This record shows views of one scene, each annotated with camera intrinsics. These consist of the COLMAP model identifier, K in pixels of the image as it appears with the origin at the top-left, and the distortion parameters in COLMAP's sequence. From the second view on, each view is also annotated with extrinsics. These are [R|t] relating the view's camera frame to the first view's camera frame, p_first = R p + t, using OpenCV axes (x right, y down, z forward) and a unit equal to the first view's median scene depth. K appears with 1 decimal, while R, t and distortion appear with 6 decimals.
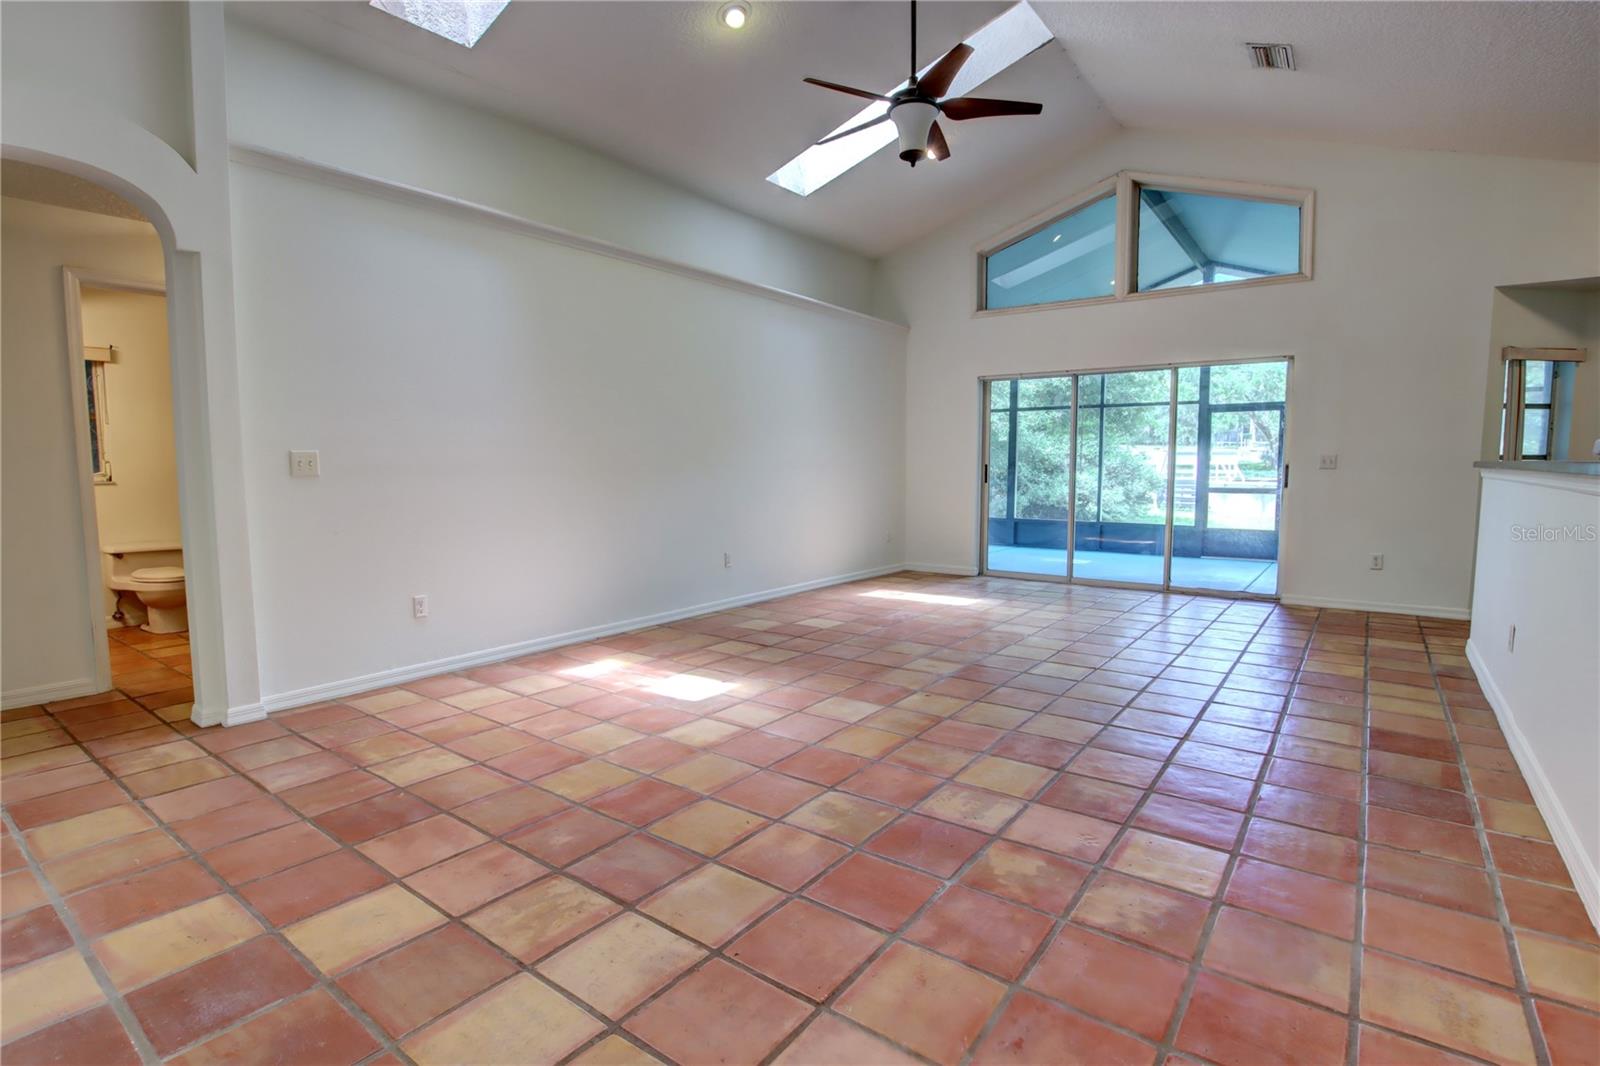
lens RADIAL K [[774.9, 0, 808.1], [0, 774.9, 537.6], [0, 0, 1]] dist [-0.036157, 0.001070]
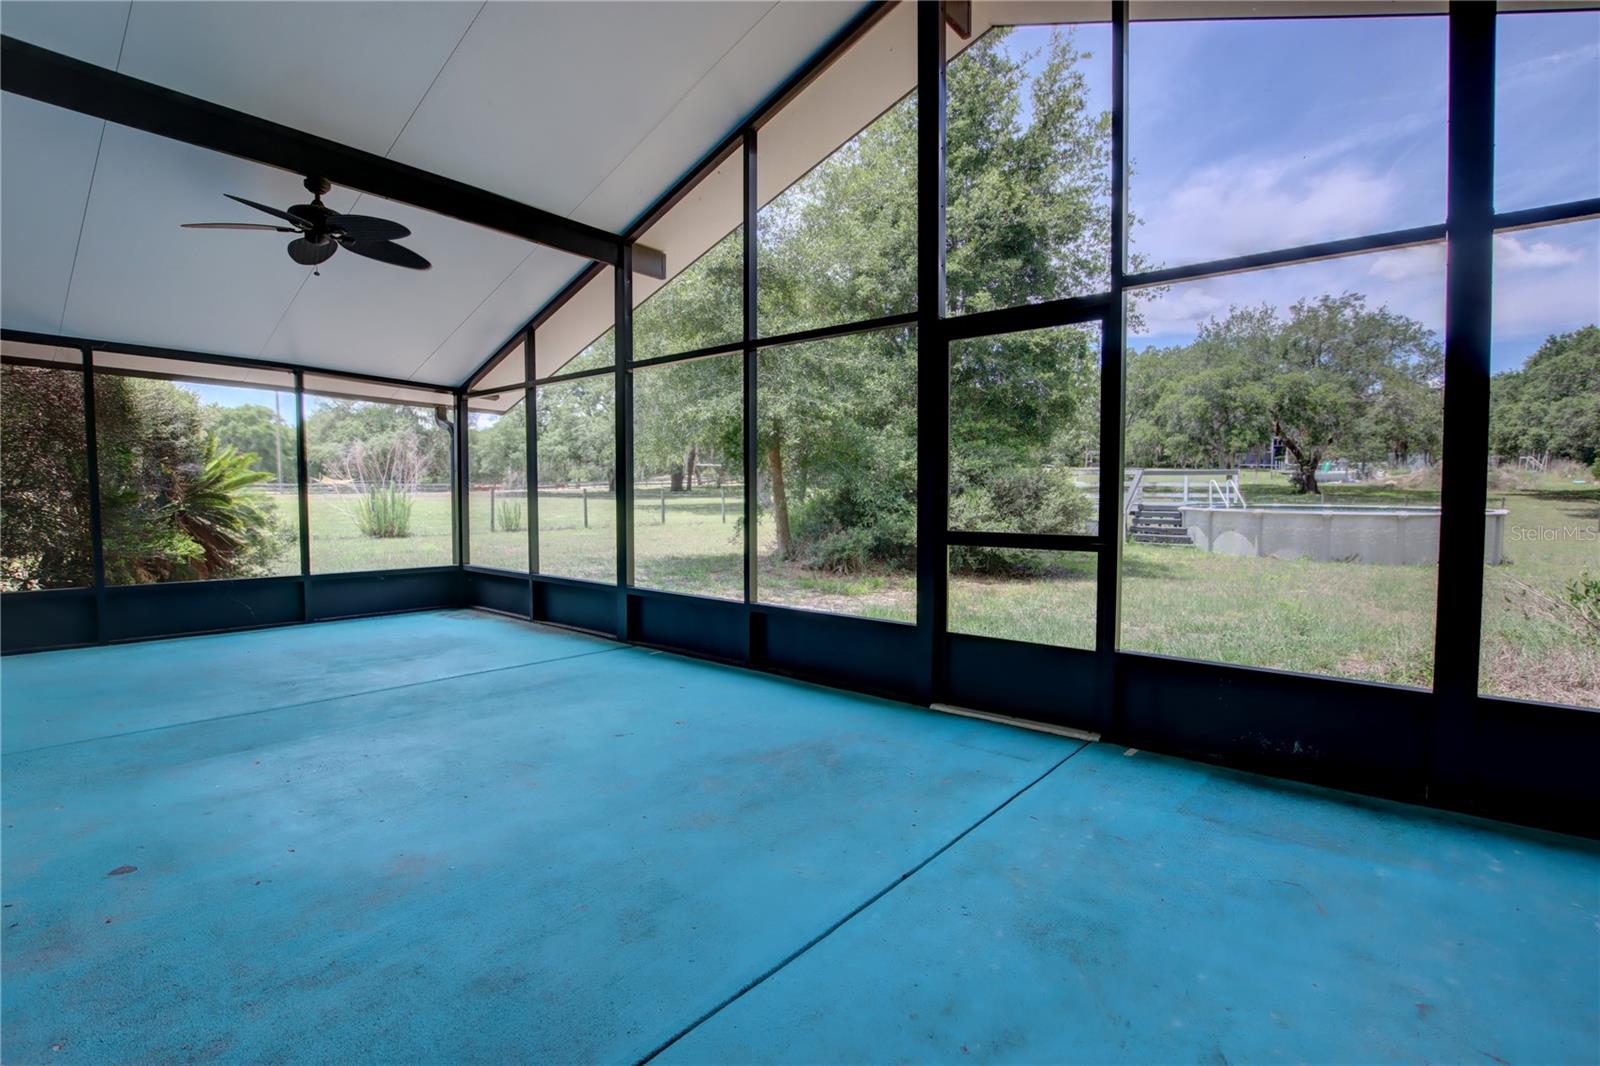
lens RADIAL K [[758.4, 0, 805.1], [0, 758.4, 534.6], [0, 0, 1]] dist [-0.031861, 0.001652]
pose [[0.998332, 0.003616, -0.057614, 1.325868], [-0.005641, 0.999371, -0.035015, -0.136222], [0.057451, 0.035282, 0.997725, 1.692376]]
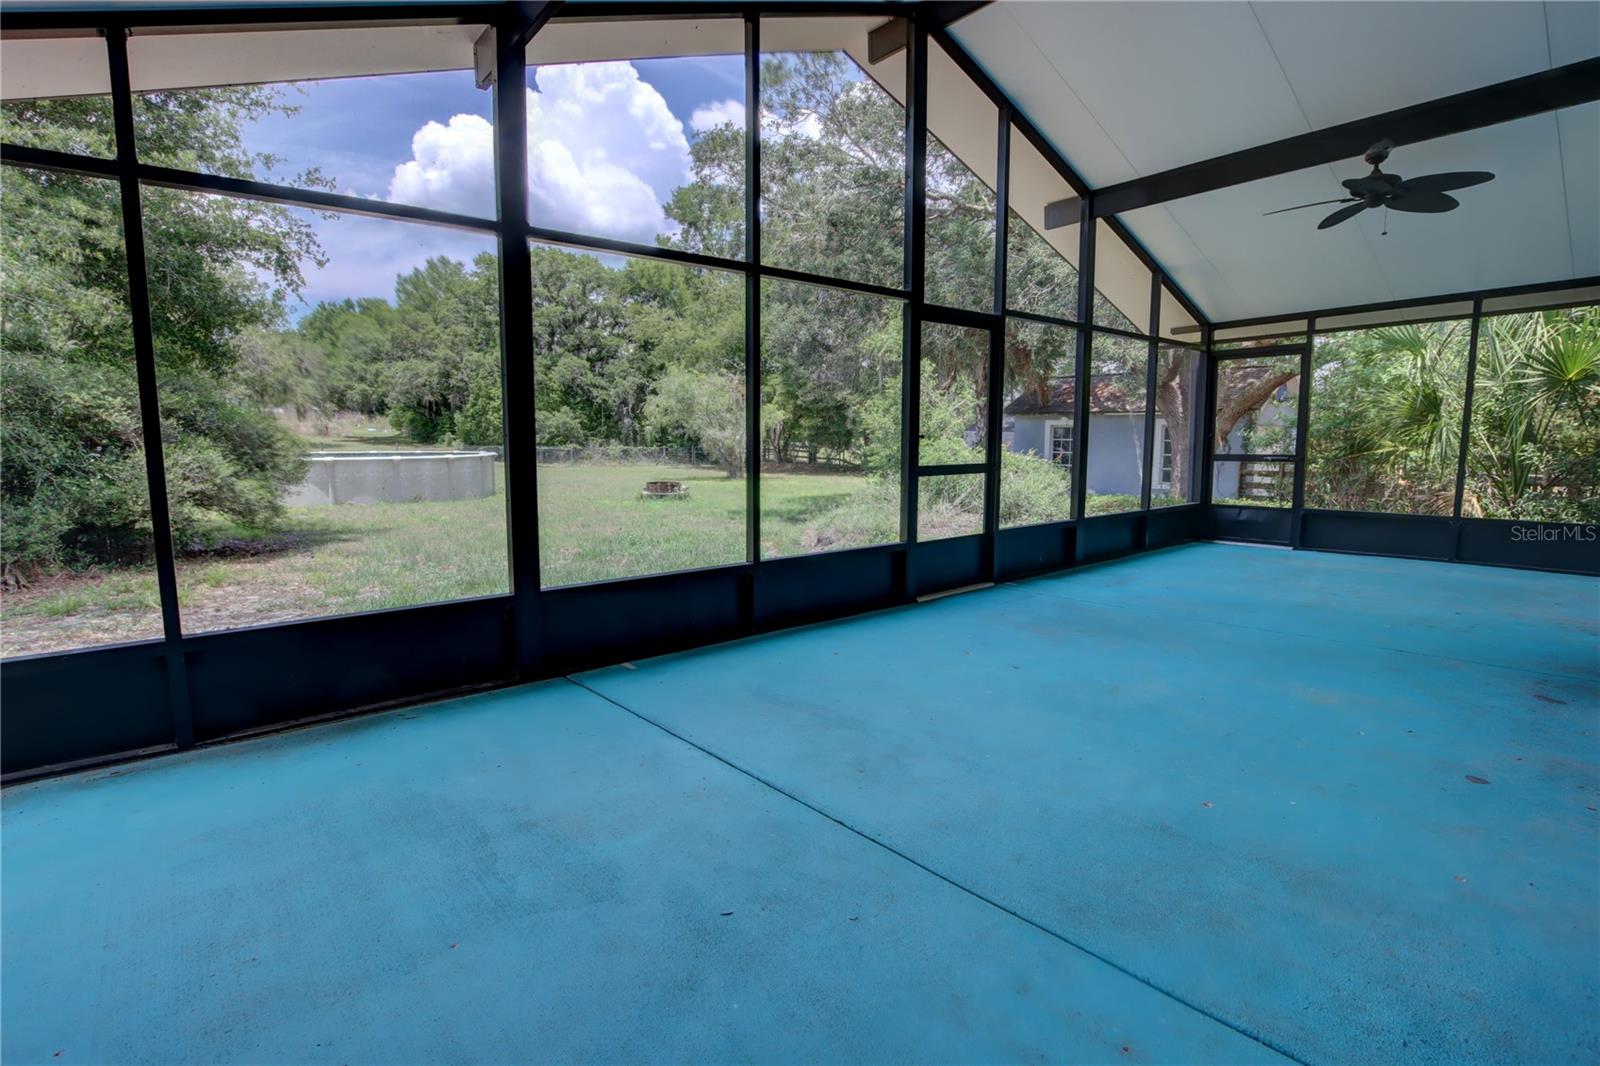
lens RADIAL K [[758.4, 0, 805.1], [0, 758.4, 534.6], [0, 0, 1]] dist [-0.031861, 0.001652]
pose [[0.228034, -0.124588, 0.965649, -0.014914], [0.090889, 0.990173, 0.106289, -0.227642], [-0.969402, 0.063529, 0.237116, 2.682213]]
